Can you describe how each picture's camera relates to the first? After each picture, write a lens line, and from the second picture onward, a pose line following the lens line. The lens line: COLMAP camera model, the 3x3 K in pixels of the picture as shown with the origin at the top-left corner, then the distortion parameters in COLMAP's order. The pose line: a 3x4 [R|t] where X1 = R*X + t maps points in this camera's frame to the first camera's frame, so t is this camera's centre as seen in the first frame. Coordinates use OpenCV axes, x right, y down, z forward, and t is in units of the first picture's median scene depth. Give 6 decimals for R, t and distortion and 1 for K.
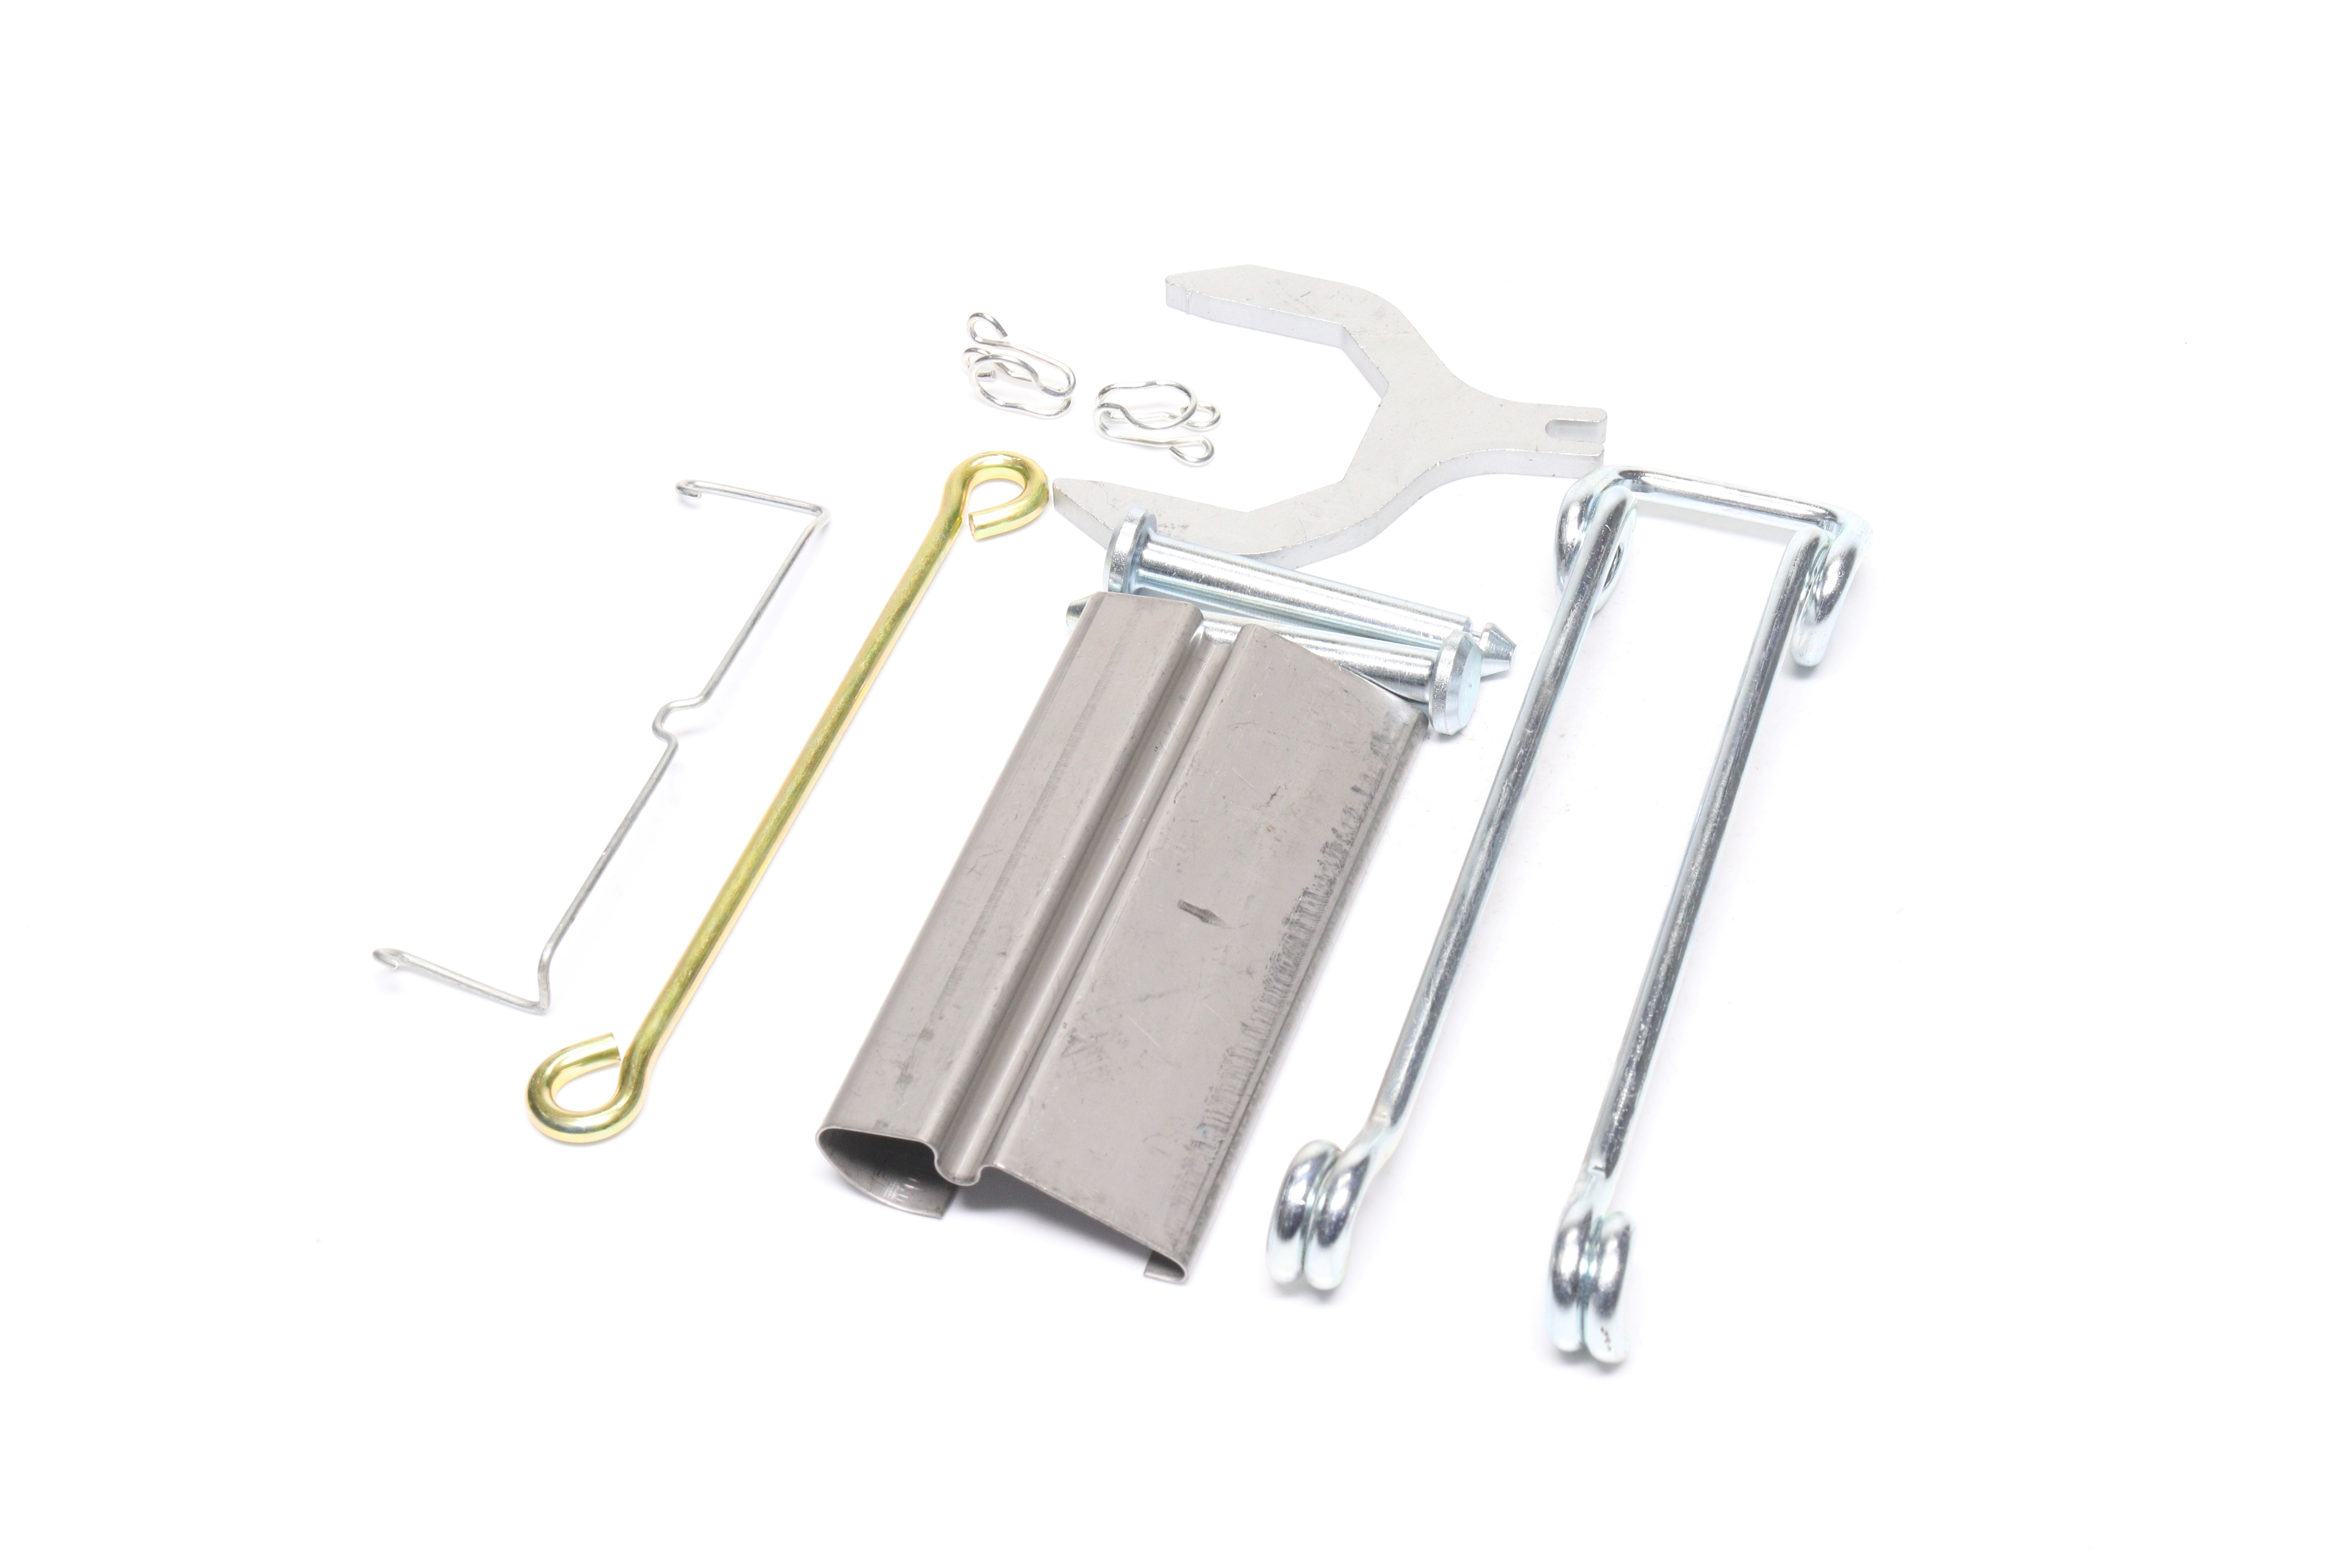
lens RADIAL K [[4799.7, 0, 1176.0], [0, 4799.7, 784.0], [0, 0, 1]] dist [0.208713, 0.086021]
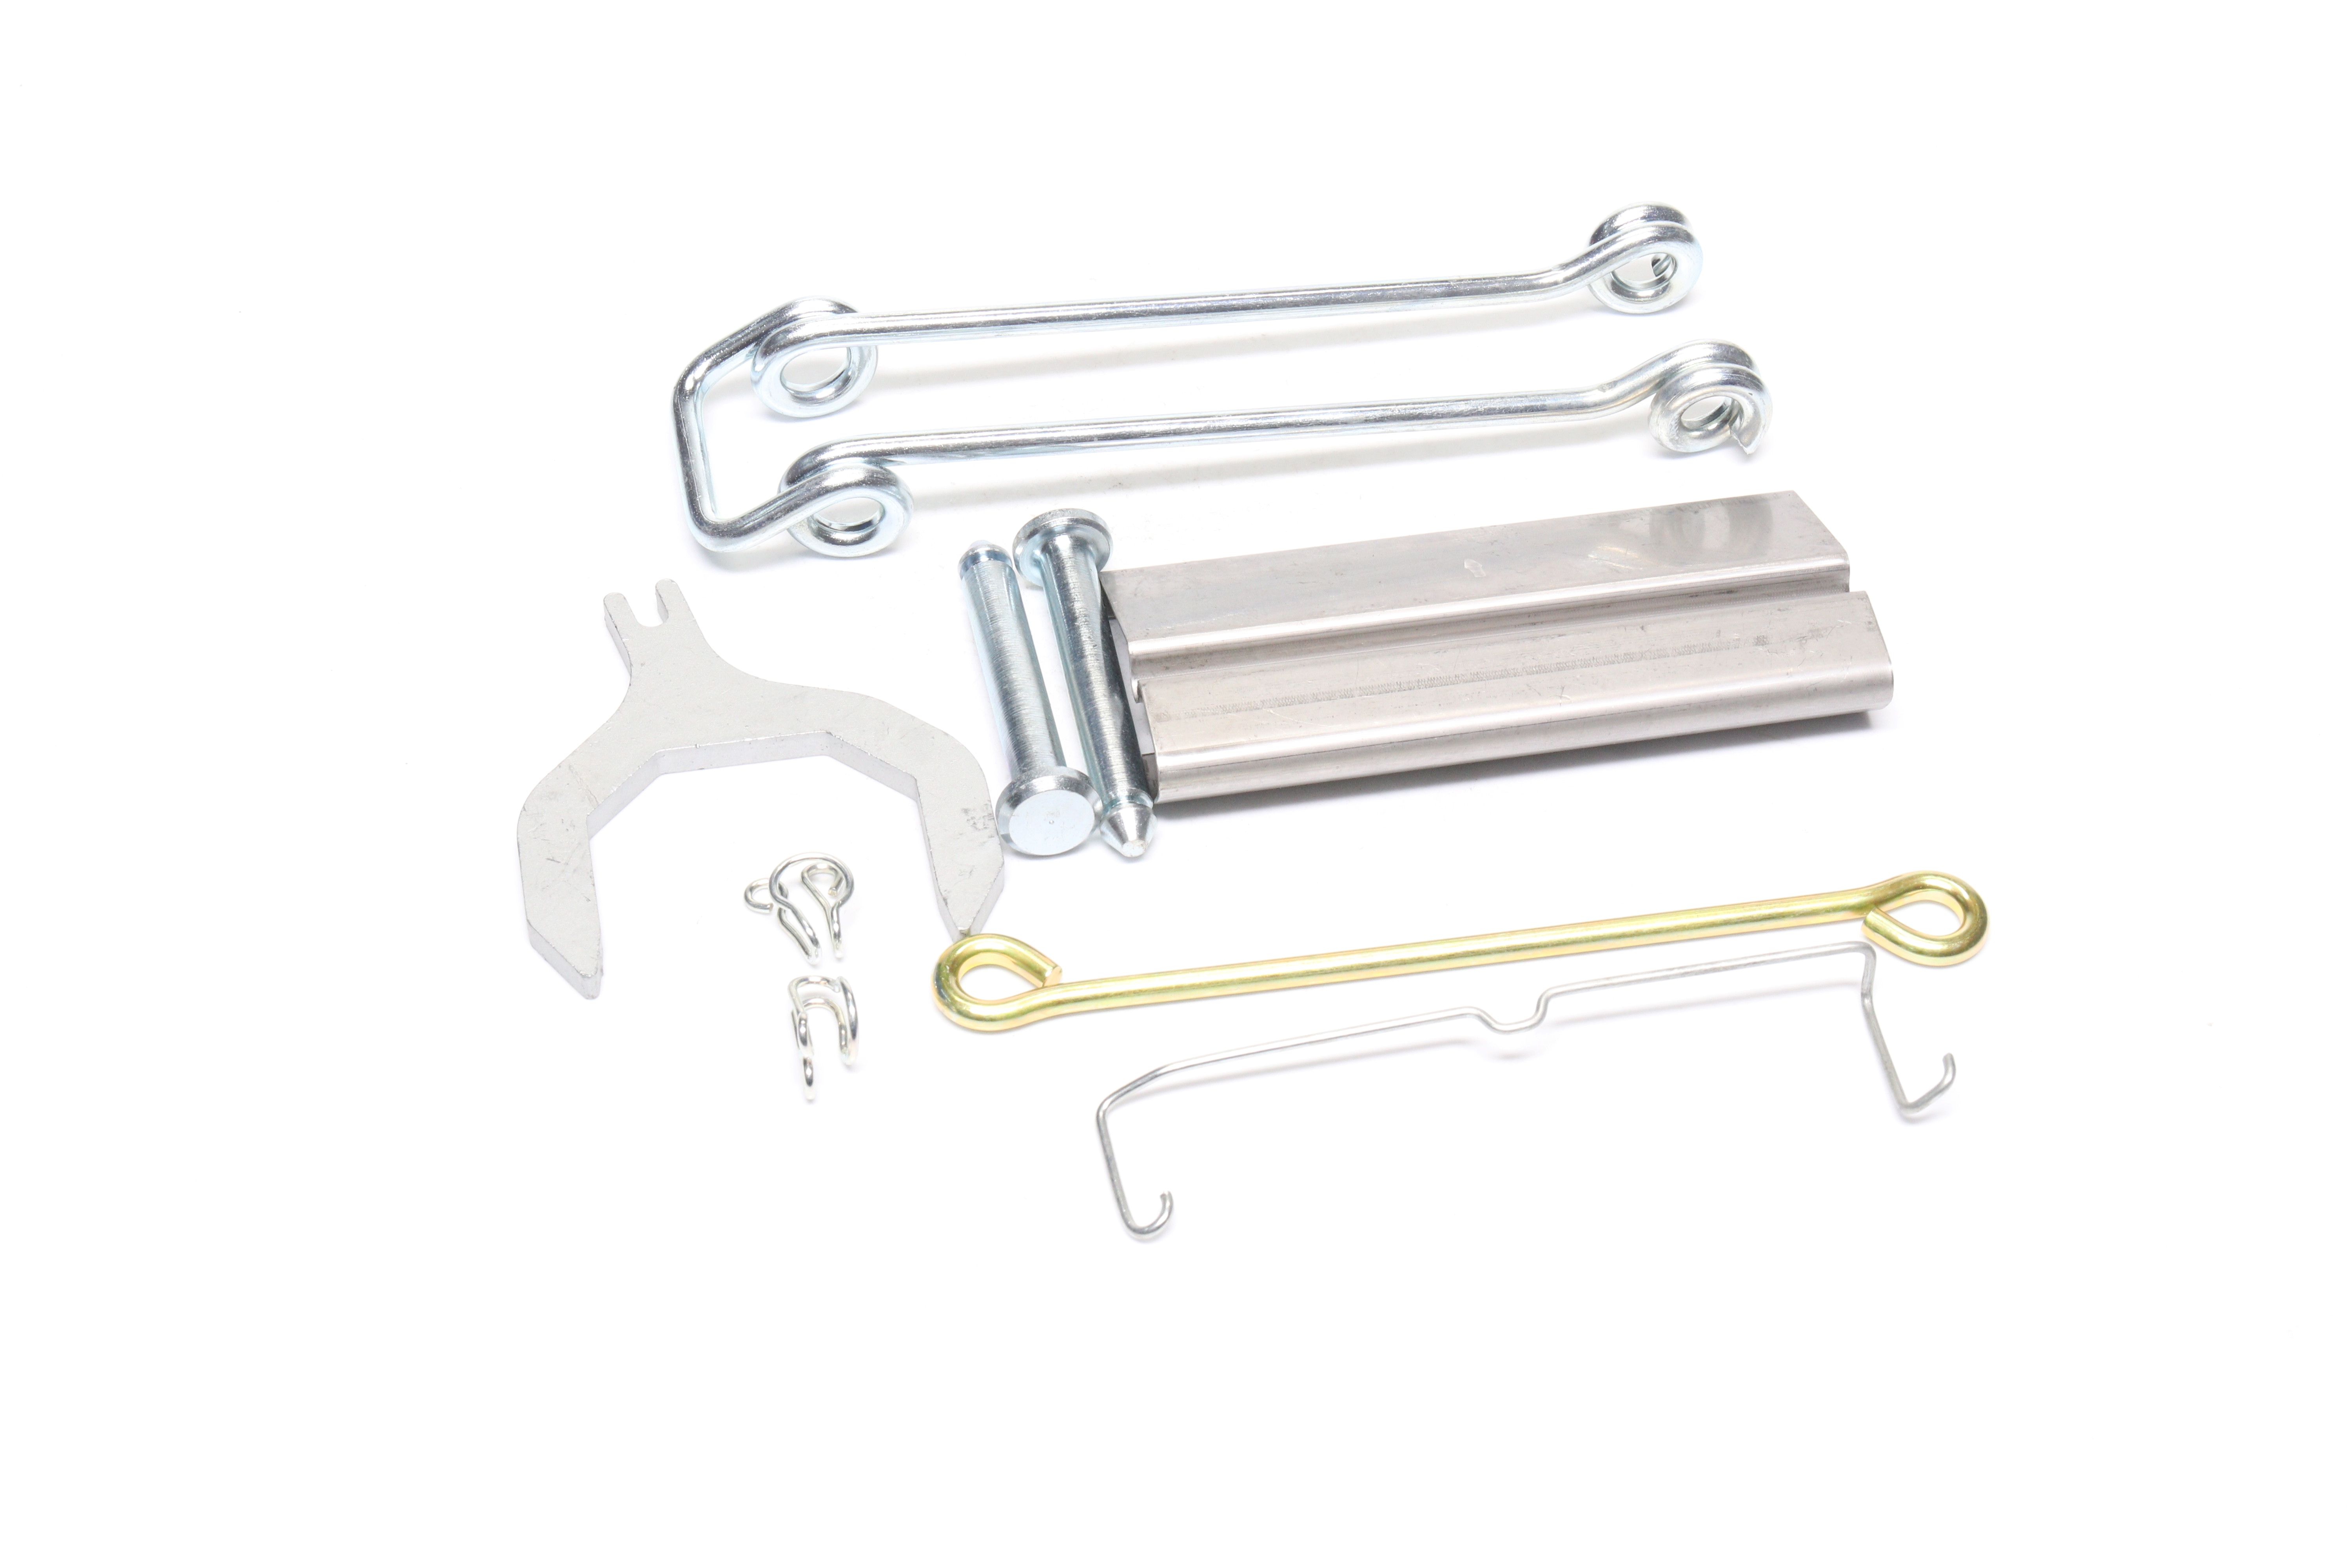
lens RADIAL K [[4799.7, 0, 1176.0], [0, 4799.7, 784.0], [0, 0, 1]] dist [0.208713, 0.086021]
pose [[-0.510121, -0.626023, 0.589807, -0.607509], [0.604136, 0.227304, 0.763775, -0.792640], [-0.612207, 0.745941, 0.262250, 0.751830]]
